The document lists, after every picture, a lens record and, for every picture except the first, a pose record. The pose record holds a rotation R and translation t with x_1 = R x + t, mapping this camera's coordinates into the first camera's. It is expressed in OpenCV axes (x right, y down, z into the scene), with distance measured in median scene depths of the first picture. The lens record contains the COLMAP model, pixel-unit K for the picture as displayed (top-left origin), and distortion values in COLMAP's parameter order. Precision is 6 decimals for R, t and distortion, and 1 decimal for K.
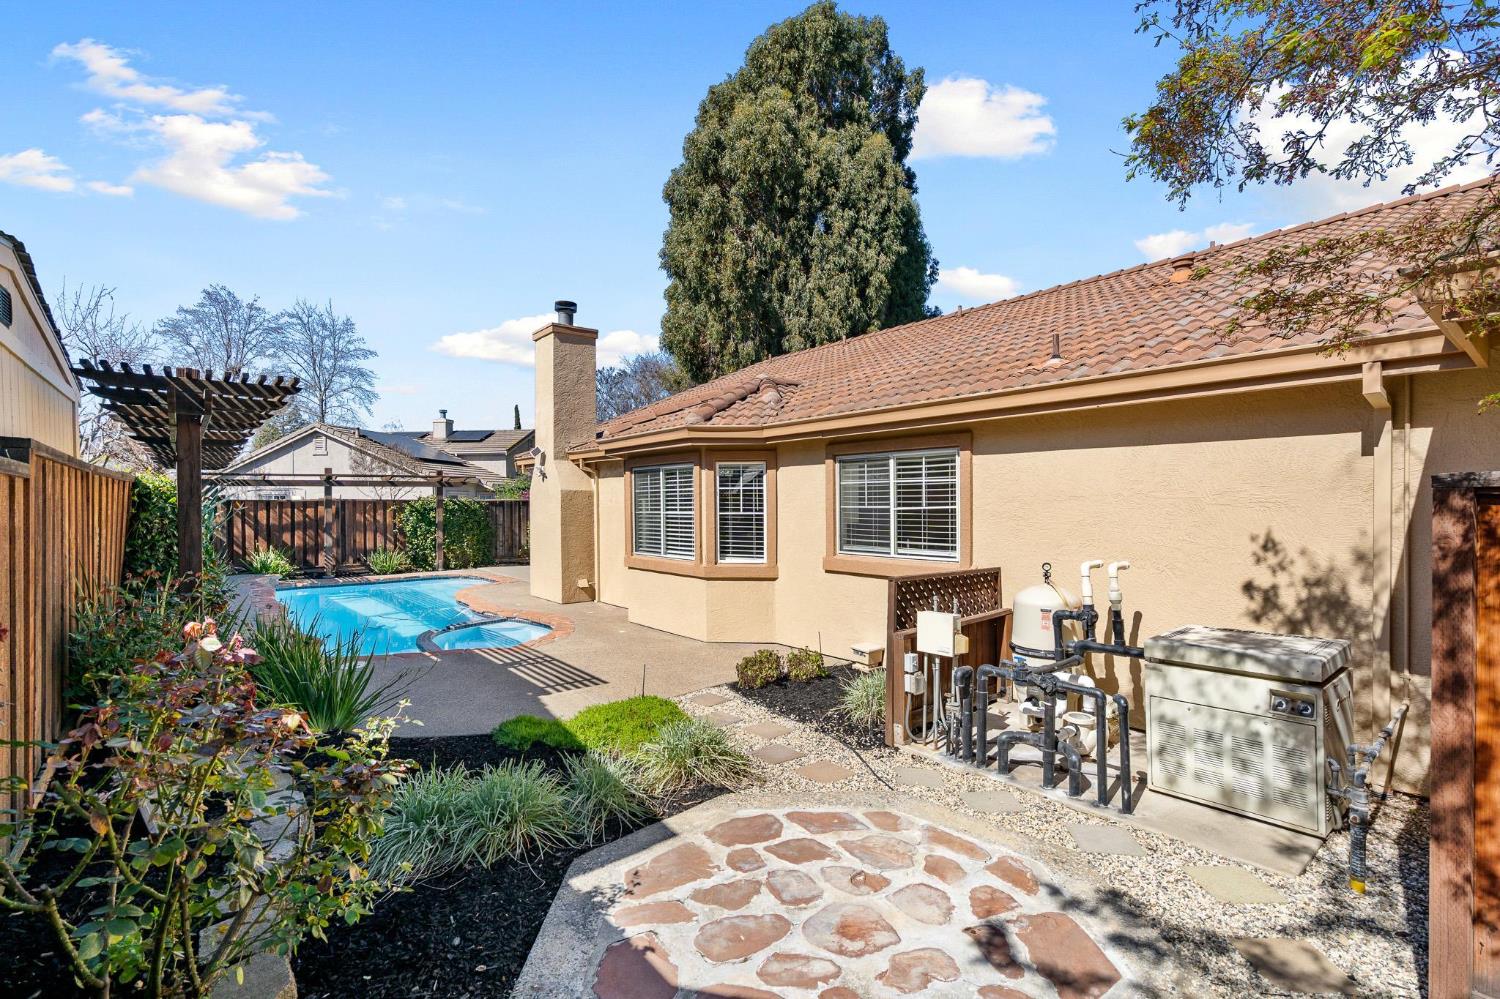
lens RADIAL K [[683.4, 0, 758.8], [0, 683.4, 489.0], [0, 0, 1]] dist [-0.001728, 0.001014]
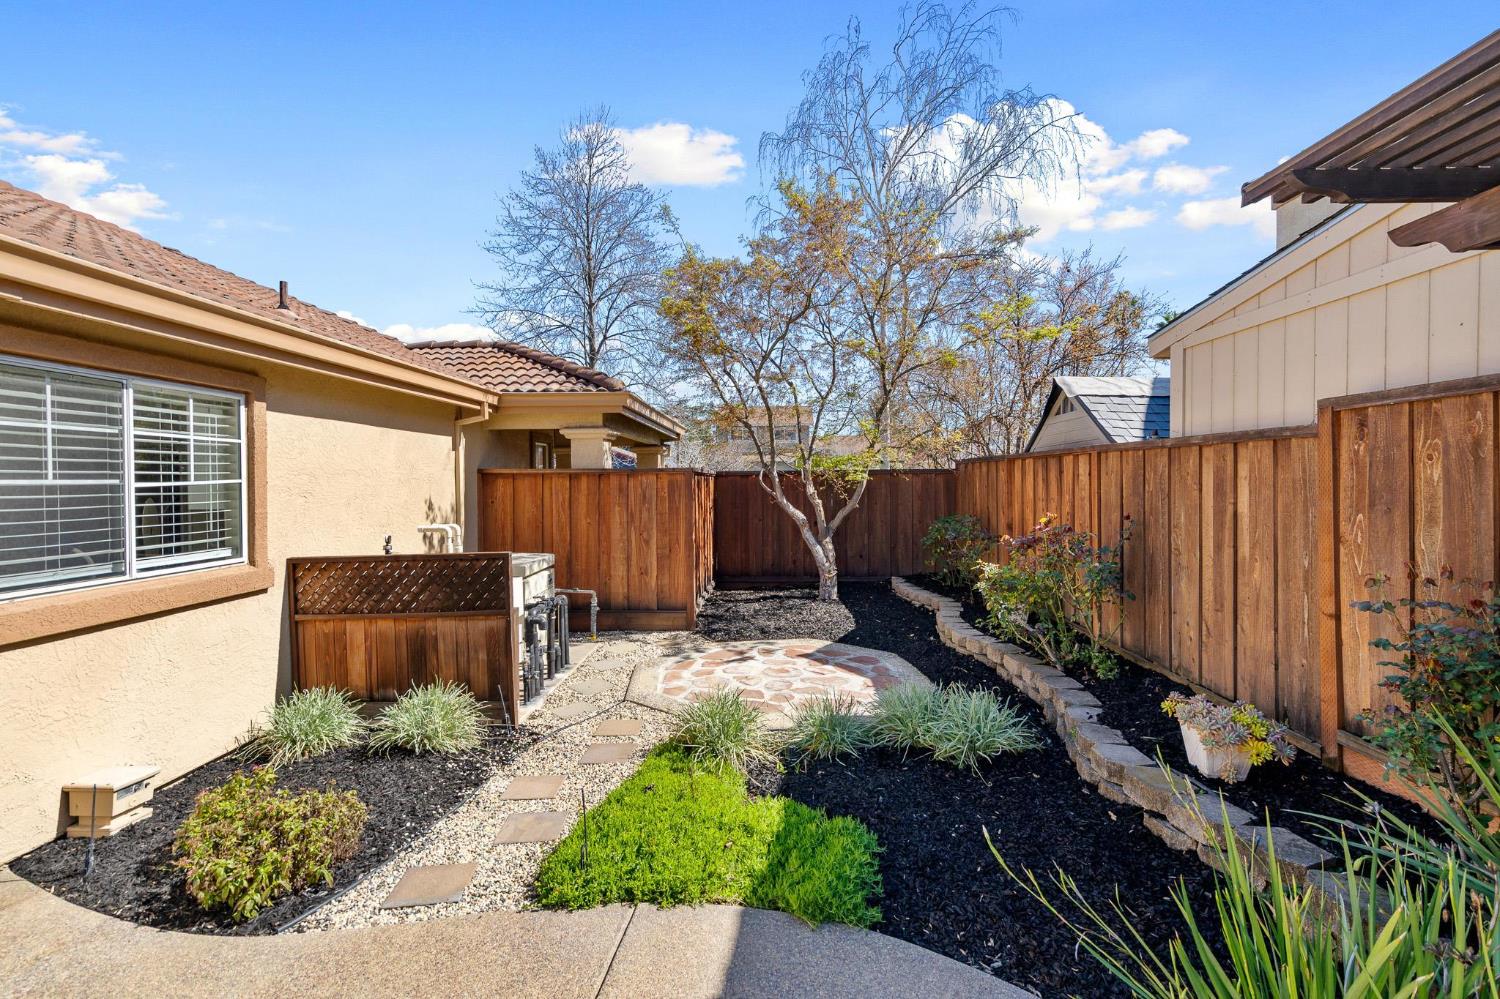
lens RADIAL K [[689.9, 0, 750.3], [0, 689.9, 505.6], [0, 0, 1]] dist [0.000675, 0.000122]
pose [[-0.753888, -0.005956, 0.656976, -0.471692], [0.001888, 0.999935, 0.011232, 0.039528], [-0.657000, 0.009708, -0.753828, 1.050918]]
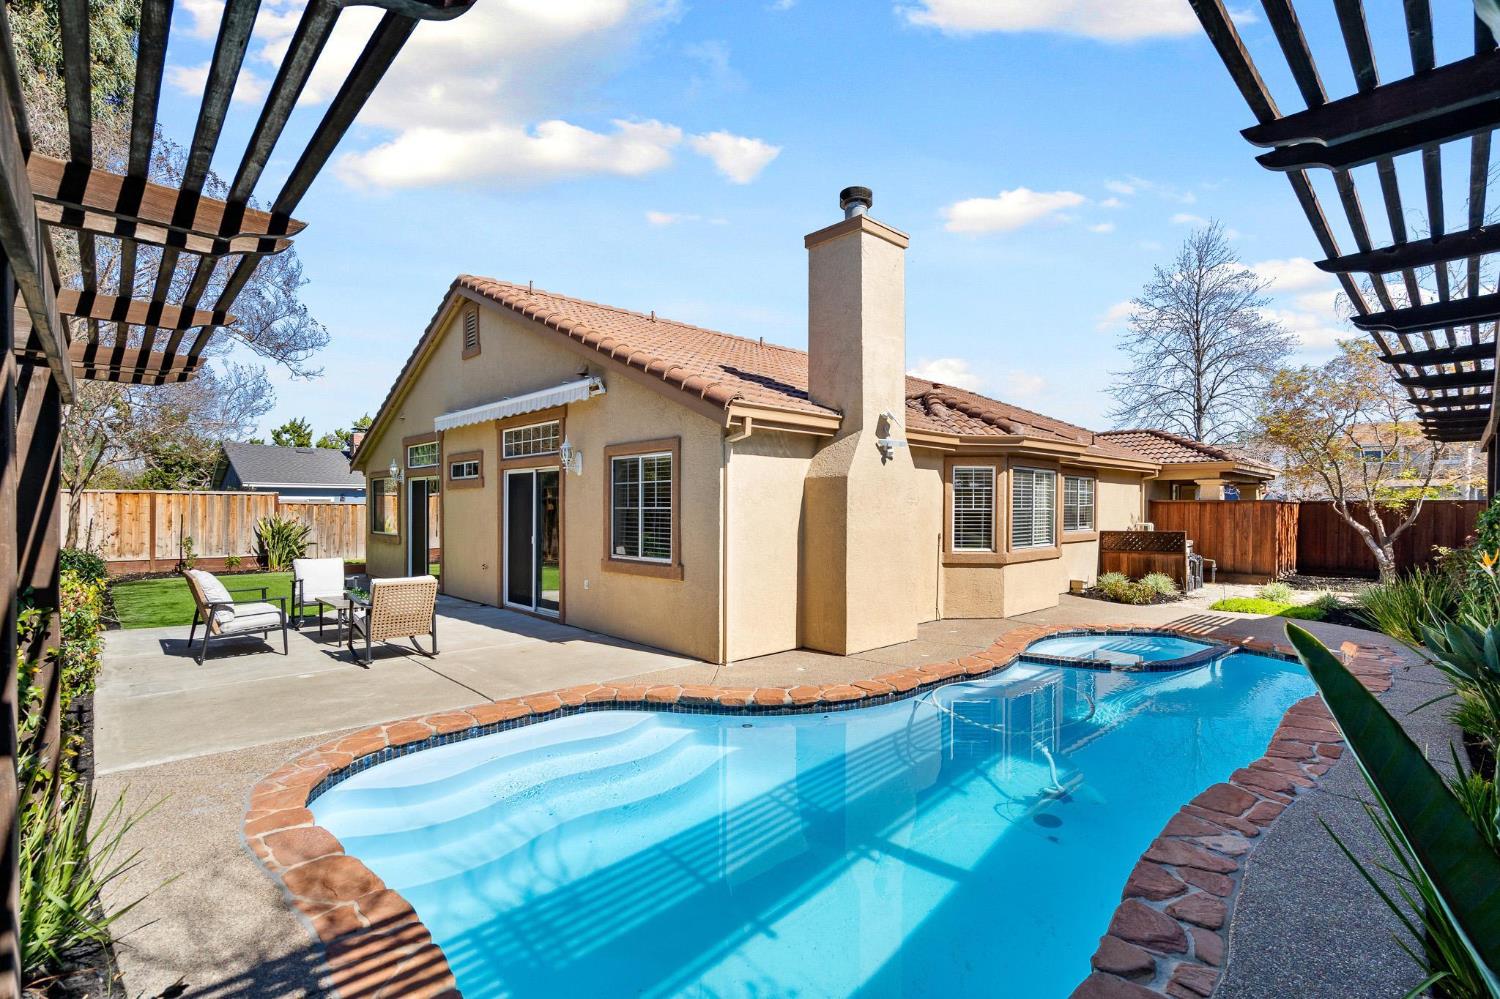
lens RADIAL K [[689.9, 0, 750.3], [0, 689.9, 505.6], [0, 0, 1]] dist [0.000675, 0.000122]
pose [[-0.080012, 0.010223, 0.996741, -1.449769], [-0.025440, 0.999601, -0.012295, 0.069307], [-0.996469, -0.026340, -0.079720, 1.878094]]
